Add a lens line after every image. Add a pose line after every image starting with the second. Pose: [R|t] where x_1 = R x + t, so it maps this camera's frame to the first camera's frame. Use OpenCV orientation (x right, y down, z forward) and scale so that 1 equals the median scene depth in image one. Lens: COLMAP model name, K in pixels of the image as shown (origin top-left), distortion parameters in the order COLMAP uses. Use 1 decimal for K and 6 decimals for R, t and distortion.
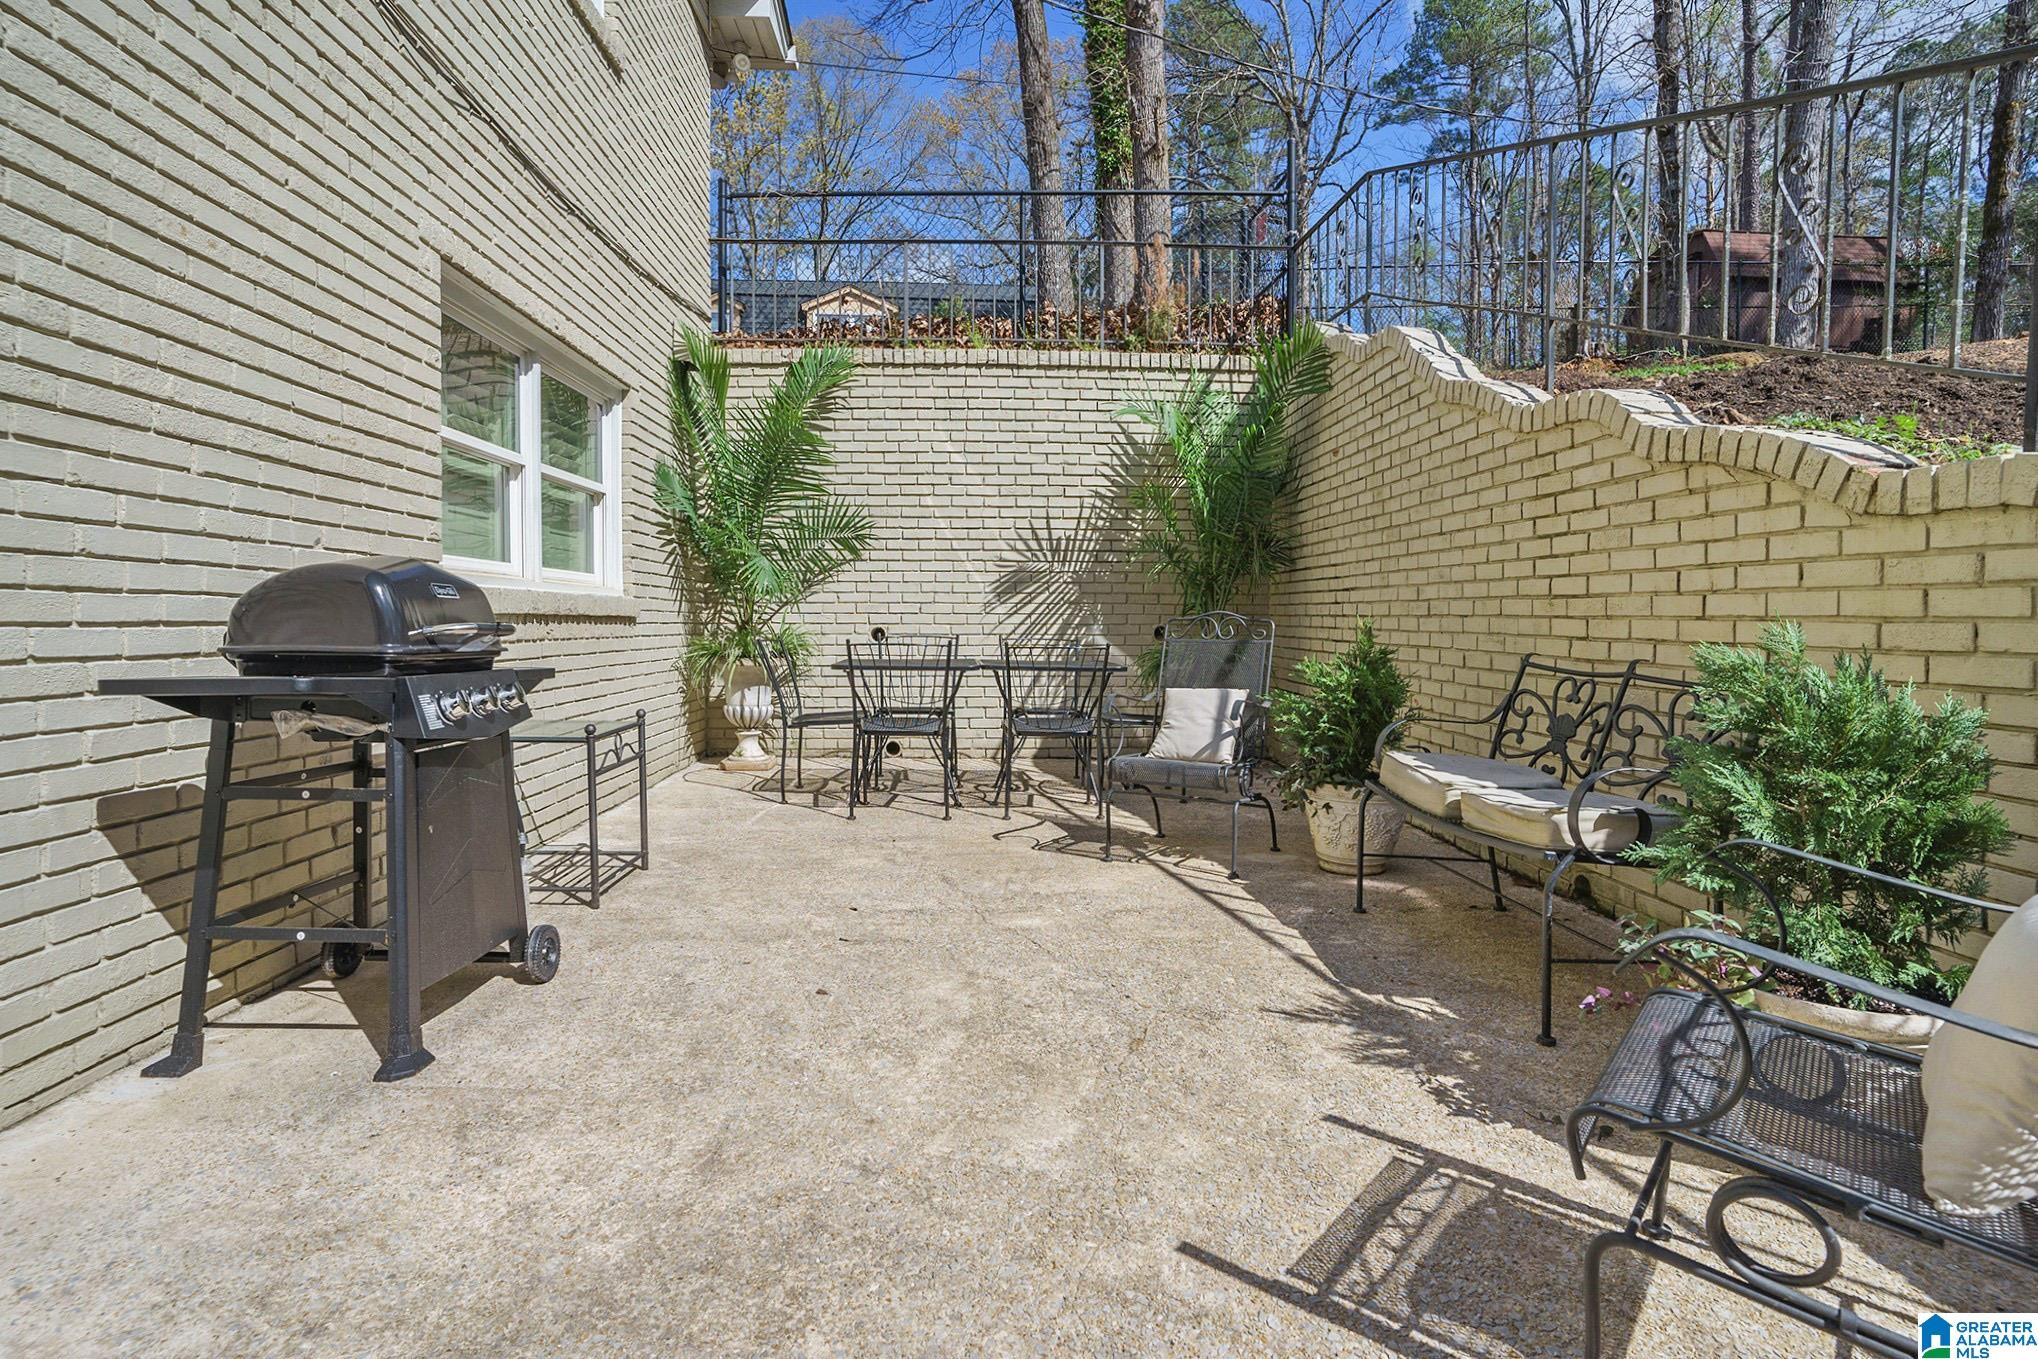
lens RADIAL K [[1015.1, 0, 1019.0], [0, 1015.1, 679.5], [0, 0, 1]] dist [-0.084383, 0.047711]
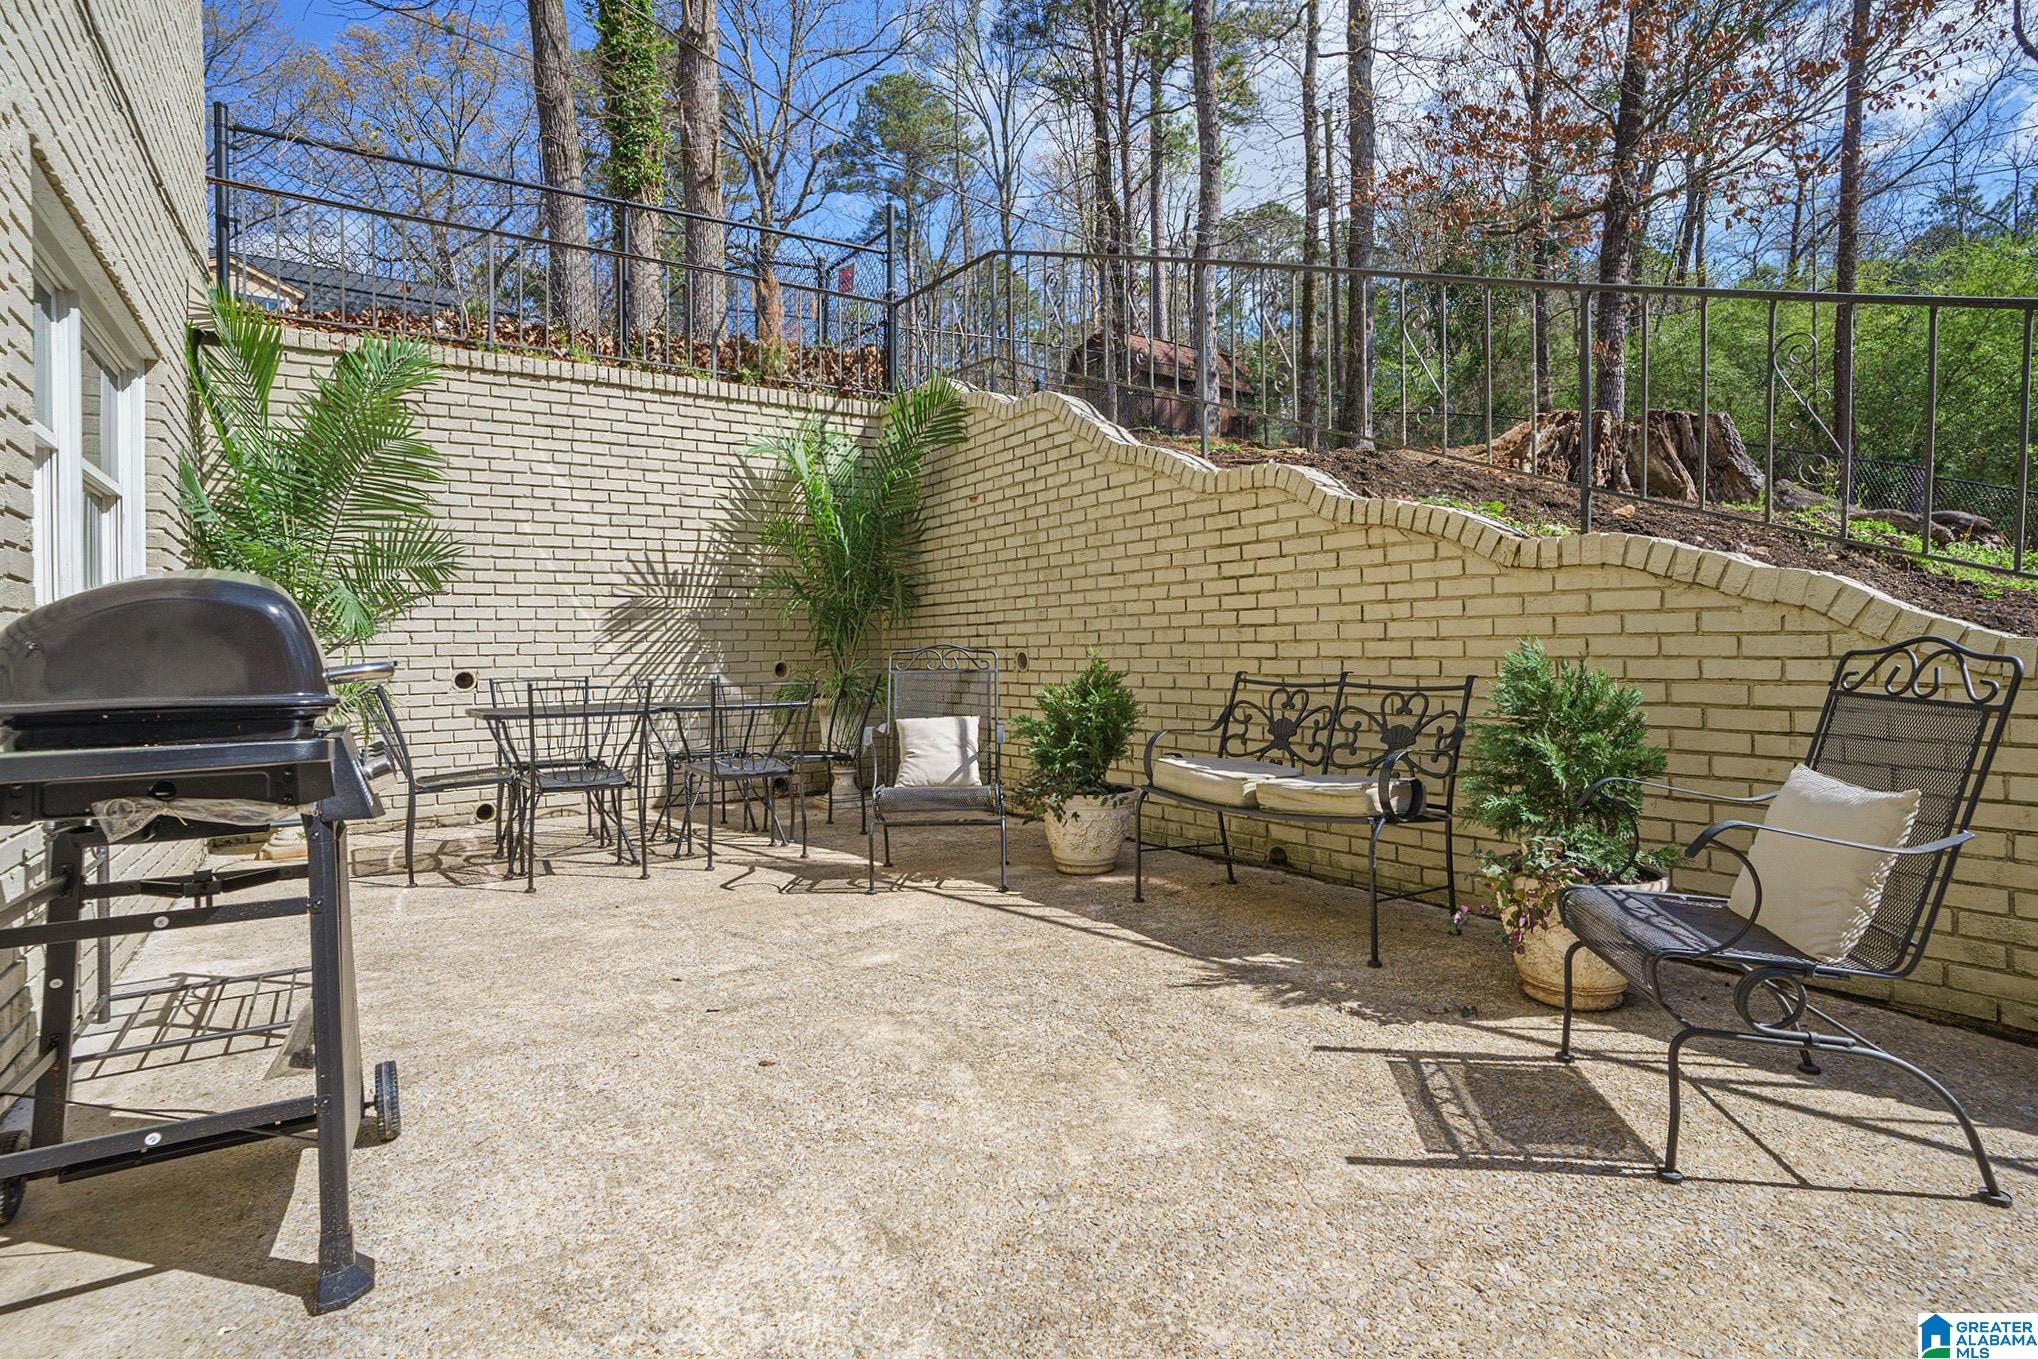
lens RADIAL K [[1008.1, 0, 1045.9], [0, 1008.1, 674.4], [0, 0, 1]] dist [-0.083864, 0.046648]
pose [[0.845492, -0.029888, 0.533151, -0.172751], [0.052775, 0.998221, -0.027735, -0.000439], [-0.531373, 0.051587, 0.845566, 0.035123]]
